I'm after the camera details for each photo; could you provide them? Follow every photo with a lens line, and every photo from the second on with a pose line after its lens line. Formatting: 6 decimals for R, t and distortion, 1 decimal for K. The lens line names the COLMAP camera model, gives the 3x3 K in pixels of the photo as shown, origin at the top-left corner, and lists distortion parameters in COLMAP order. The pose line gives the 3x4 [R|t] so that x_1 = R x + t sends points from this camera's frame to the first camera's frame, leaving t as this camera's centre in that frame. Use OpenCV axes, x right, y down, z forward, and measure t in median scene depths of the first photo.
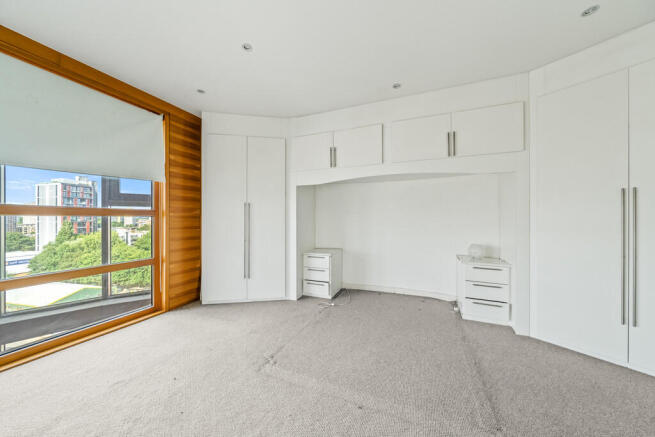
lens RADIAL K [[224.1, 0, 327.5], [0, 224.1, 218.5], [0, 0, 1]] dist [-0.000498, -0.000049]
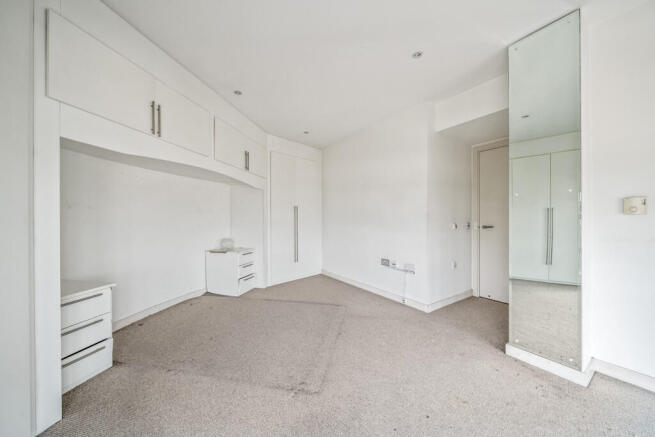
lens RADIAL K [[226.6, 0, 327.5], [0, 226.6, 218.5], [0, 0, 1]] dist [-0.014462, -0.000087]
pose [[-0.180944, 0.003840, 0.983486, -0.669201], [-0.004074, 0.999981, -0.004654, 0.004048], [-0.983485, -0.004849, -0.180925, 0.640274]]
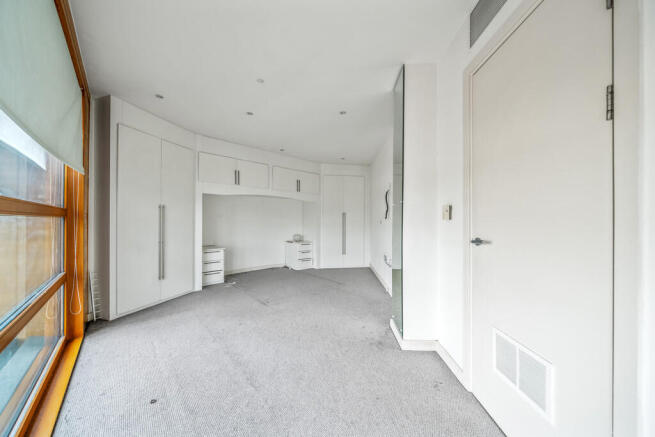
lens RADIAL K [[224.1, 0, 327.5], [0, 224.1, 218.5], [0, 0, 1]] dist [-0.000498, -0.000049]
pose [[0.436953, 0.016175, 0.899339, -0.985810], [-0.006810, 0.999869, -0.014674, 0.000285], [-0.899459, 0.000287, 0.437006, -0.124810]]
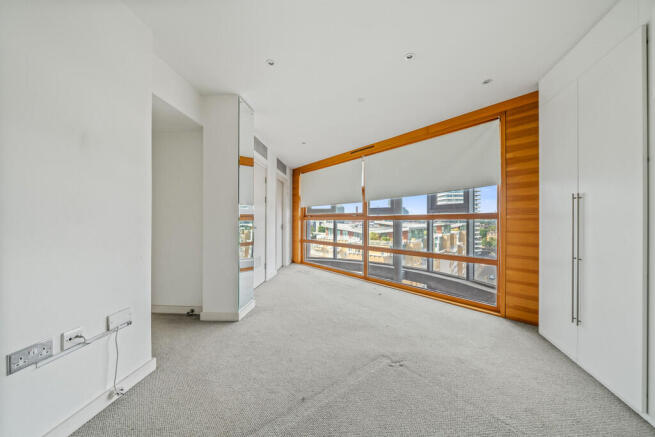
lens RADIAL K [[236.2, 0, 327.5], [0, 236.2, 218.5], [0, 0, 1]] dist [-0.000013, -0.000003]
pose [[-0.501416, -0.018883, -0.865000, 0.503175], [0.002711, 0.999723, -0.023395, 0.010057], [0.865202, -0.014076, -0.501226, 0.788128]]
